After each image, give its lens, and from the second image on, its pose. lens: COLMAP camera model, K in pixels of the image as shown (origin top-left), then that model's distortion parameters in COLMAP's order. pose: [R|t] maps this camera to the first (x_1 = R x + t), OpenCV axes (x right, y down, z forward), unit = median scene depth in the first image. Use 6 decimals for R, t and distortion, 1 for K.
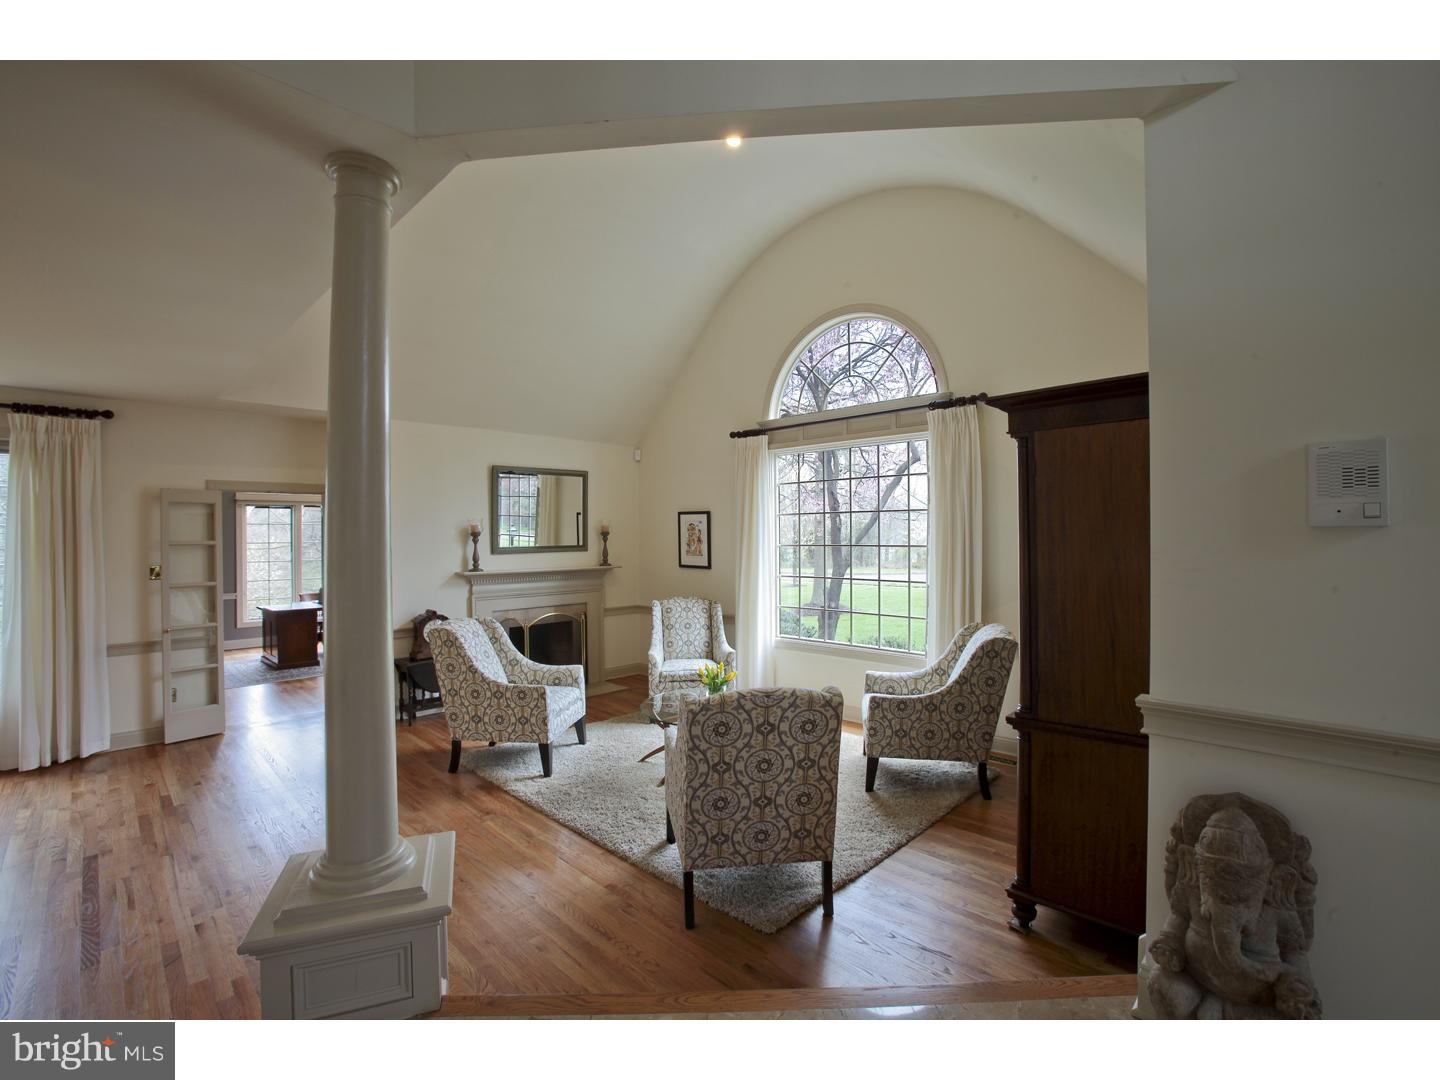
lens RADIAL K [[645.9, 0, 726.7], [0, 645.9, 539.4], [0, 0, 1]] dist [-0.026301, 0.000287]
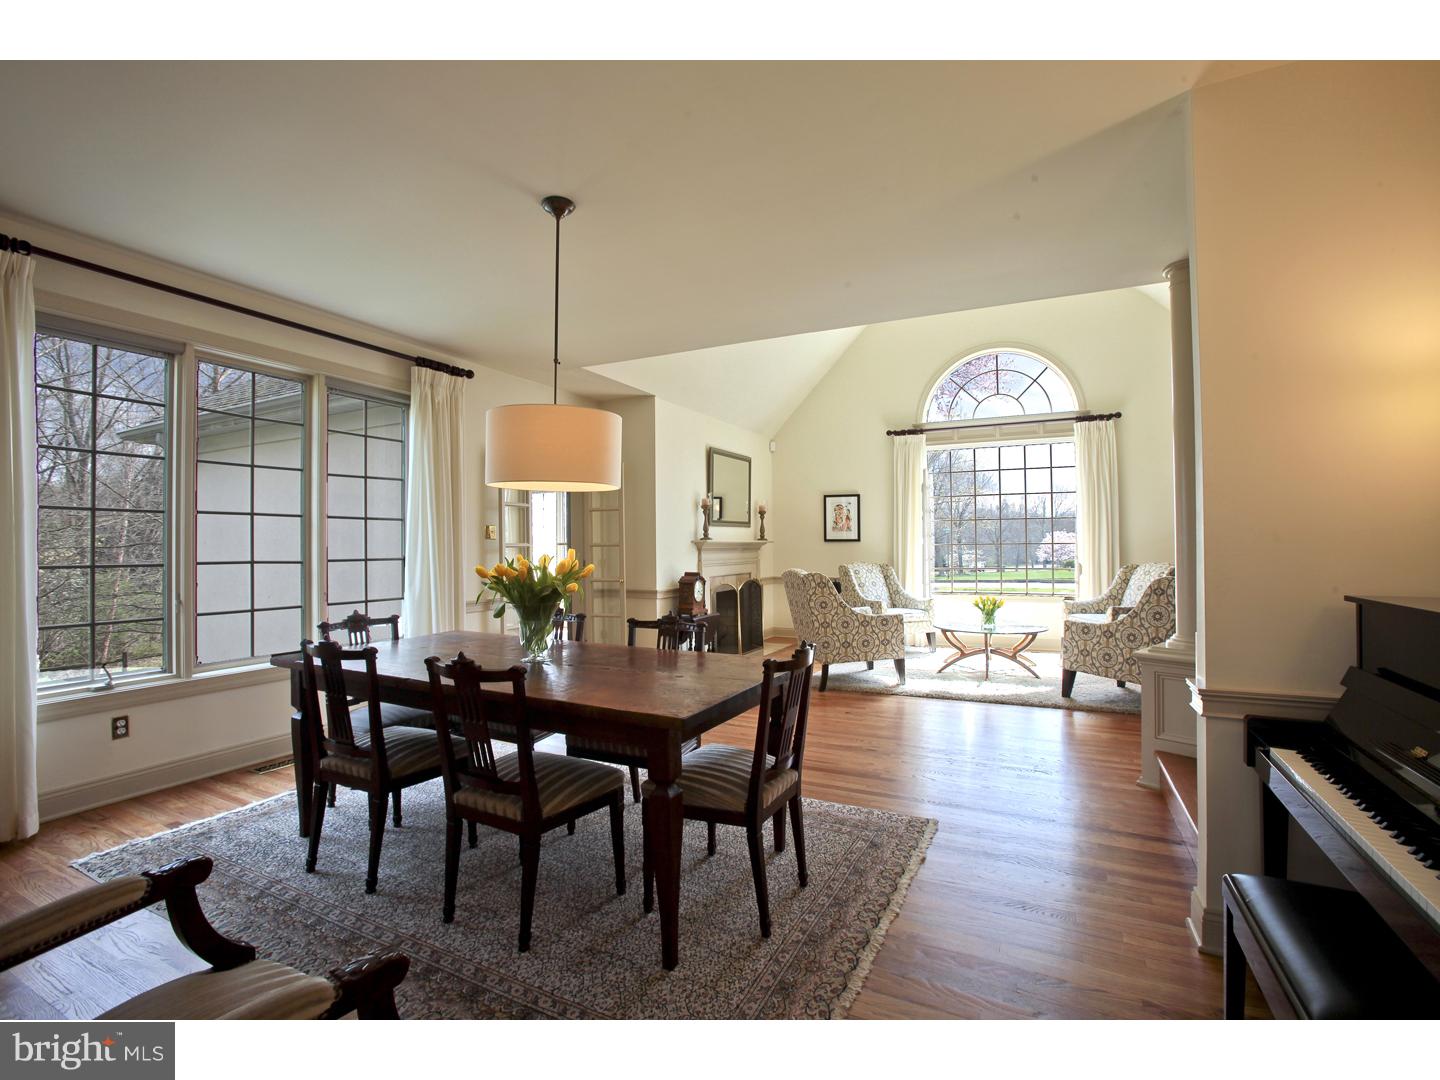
lens RADIAL K [[645.9, 0, 726.7], [0, 645.9, 539.4], [0, 0, 1]] dist [-0.026301, 0.000287]
pose [[0.950906, 0.001901, 0.309473, -0.695300], [0.003121, 0.999871, -0.015730, 0.065082], [-0.309463, 0.015924, 0.950778, -0.089738]]
